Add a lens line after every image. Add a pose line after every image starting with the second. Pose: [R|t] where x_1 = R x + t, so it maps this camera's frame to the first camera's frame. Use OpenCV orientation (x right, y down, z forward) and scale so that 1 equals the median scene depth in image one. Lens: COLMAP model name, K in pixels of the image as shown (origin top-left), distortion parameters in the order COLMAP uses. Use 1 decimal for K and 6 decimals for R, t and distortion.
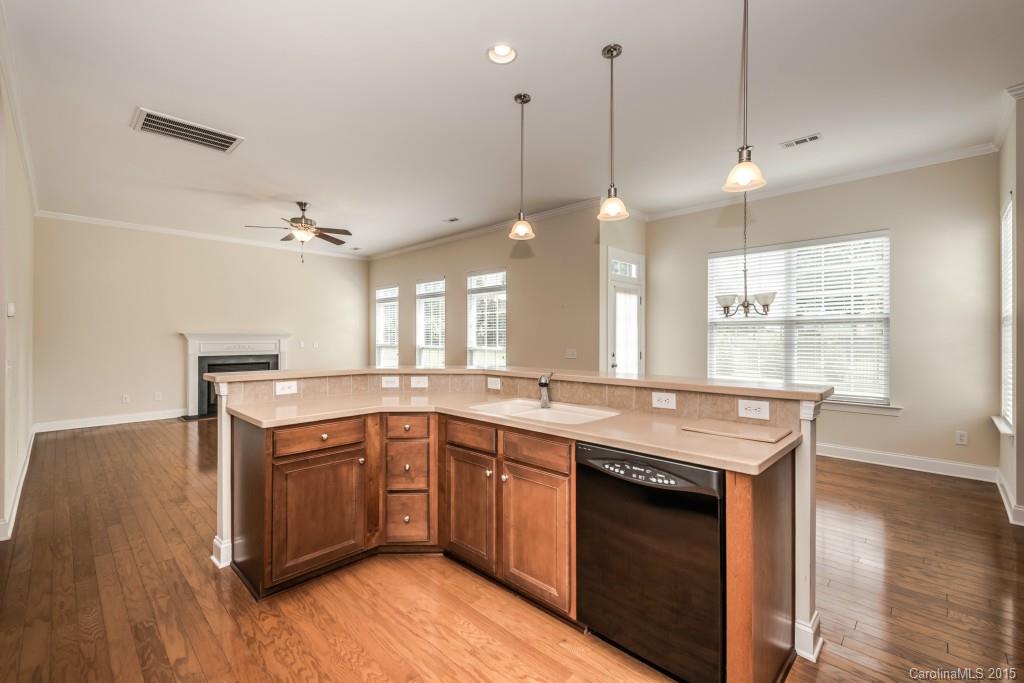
lens RADIAL K [[438.6, 0, 510.7], [0, 438.6, 342.1], [0, 0, 1]] dist [0.006904, -0.001757]
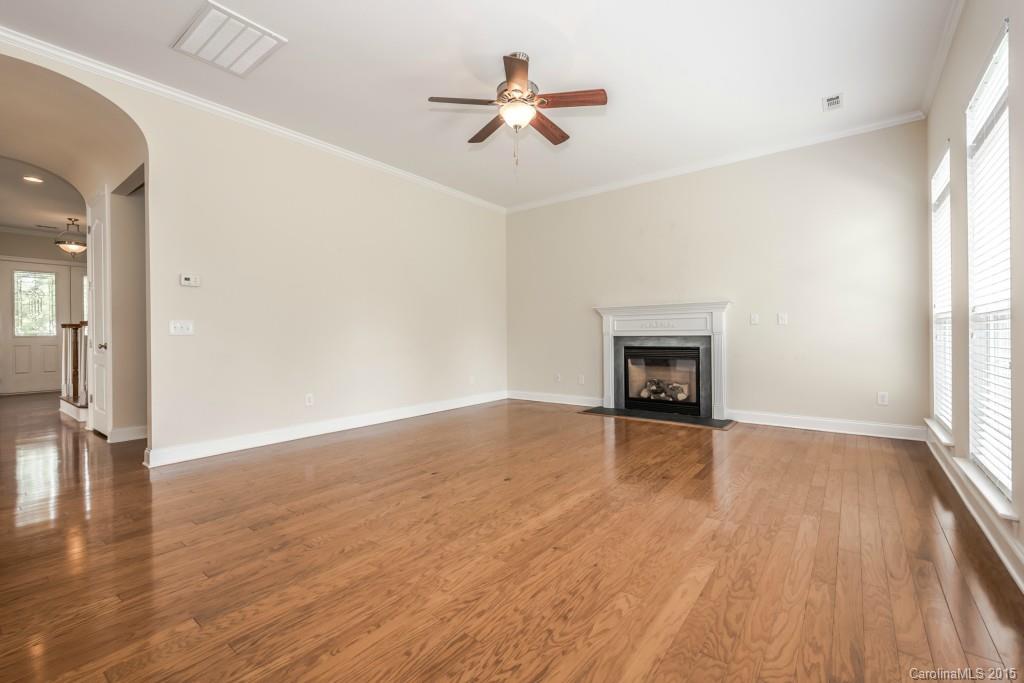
lens RADIAL K [[438.6, 0, 509.9], [0, 438.6, 336.0], [0, 0, 1]] dist [0.006904, -0.001757]
pose [[0.092082, 0.004388, -0.995742, 0.078273], [0.011022, 0.999925, 0.005426, 0.025421], [0.995690, -0.011475, 0.092027, 0.740627]]
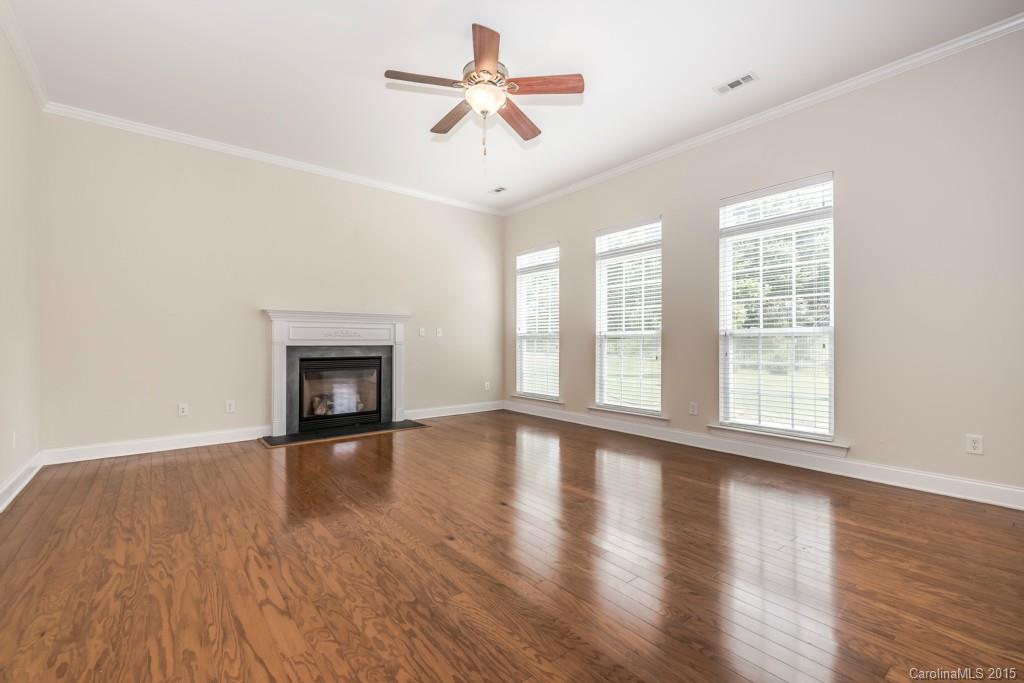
lens RADIAL K [[438.6, 0, 514.5], [0, 438.6, 341.6], [0, 0, 1]] dist [0.006904, -0.001757]
pose [[0.990693, 0.001768, -0.136106, -0.284323], [-0.001912, 0.999998, -0.000922, 0.025619], [0.136104, 0.001174, 0.990694, 0.397007]]
